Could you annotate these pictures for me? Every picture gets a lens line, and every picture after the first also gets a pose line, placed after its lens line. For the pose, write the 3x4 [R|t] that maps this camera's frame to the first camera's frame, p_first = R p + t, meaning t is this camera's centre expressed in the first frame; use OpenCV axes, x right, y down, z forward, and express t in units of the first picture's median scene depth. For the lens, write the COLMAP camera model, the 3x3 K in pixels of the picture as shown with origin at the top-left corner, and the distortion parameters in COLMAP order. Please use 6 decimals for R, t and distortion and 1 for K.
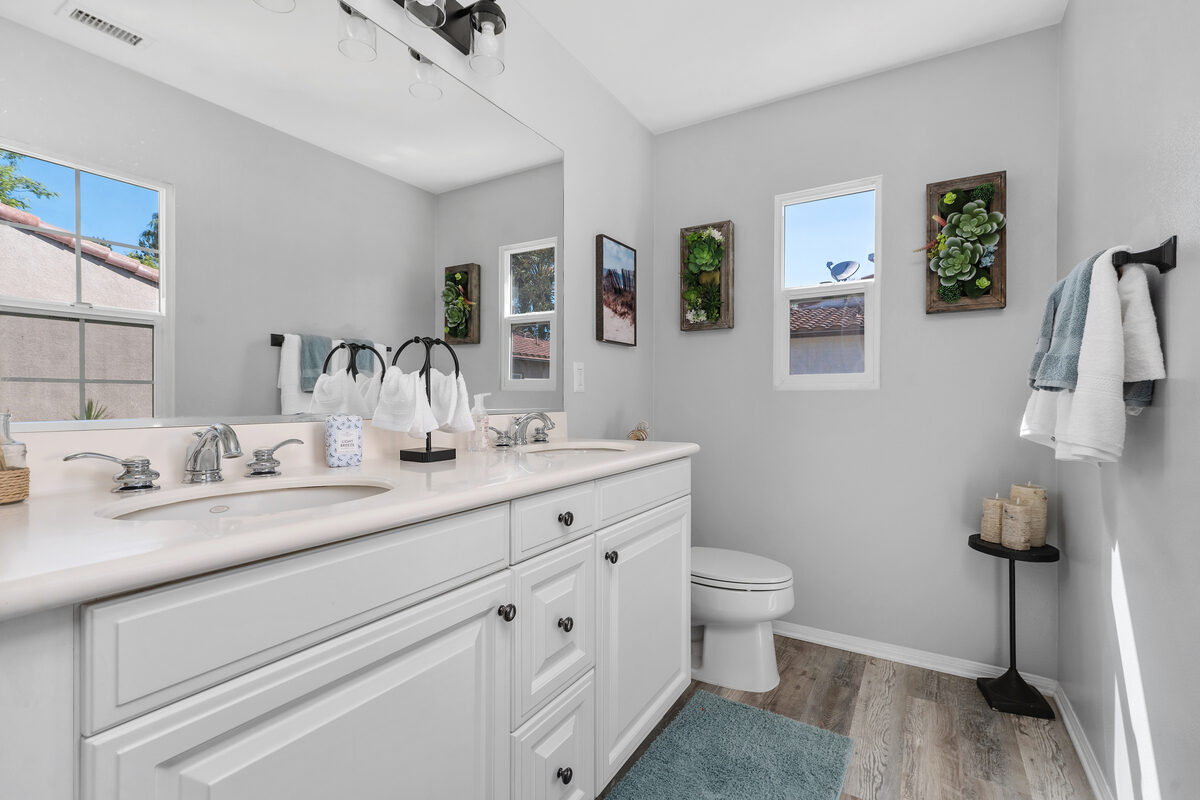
lens RADIAL K [[544.3, 0, 602.1], [0, 544.3, 400.8], [0, 0, 1]] dist [-0.000204, -0.000656]
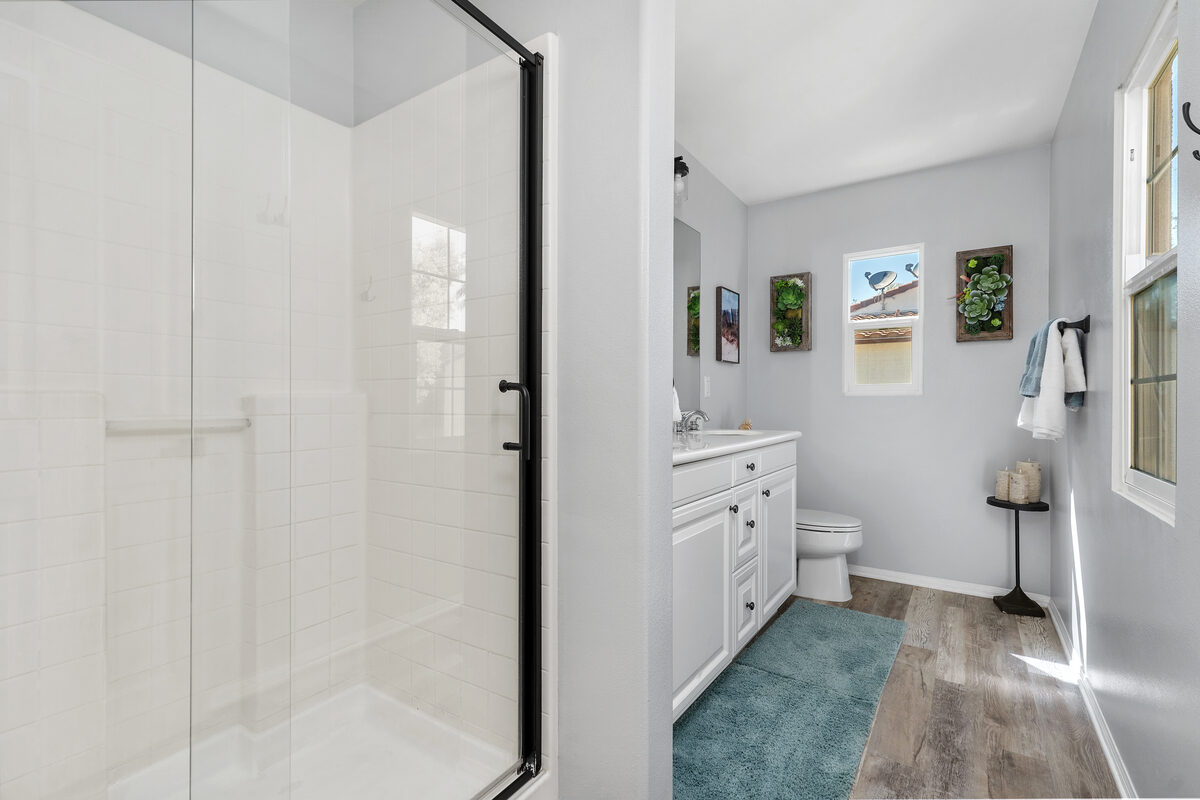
lens RADIAL K [[544.3, 0, 598.3], [0, 544.3, 400.9], [0, 0, 1]] dist [-0.000204, -0.000656]
pose [[0.998431, 0.000507, -0.055988, -0.279224], [-0.000823, 0.999984, -0.005621, 0.002431], [0.055984, 0.005658, 0.998416, -0.507987]]
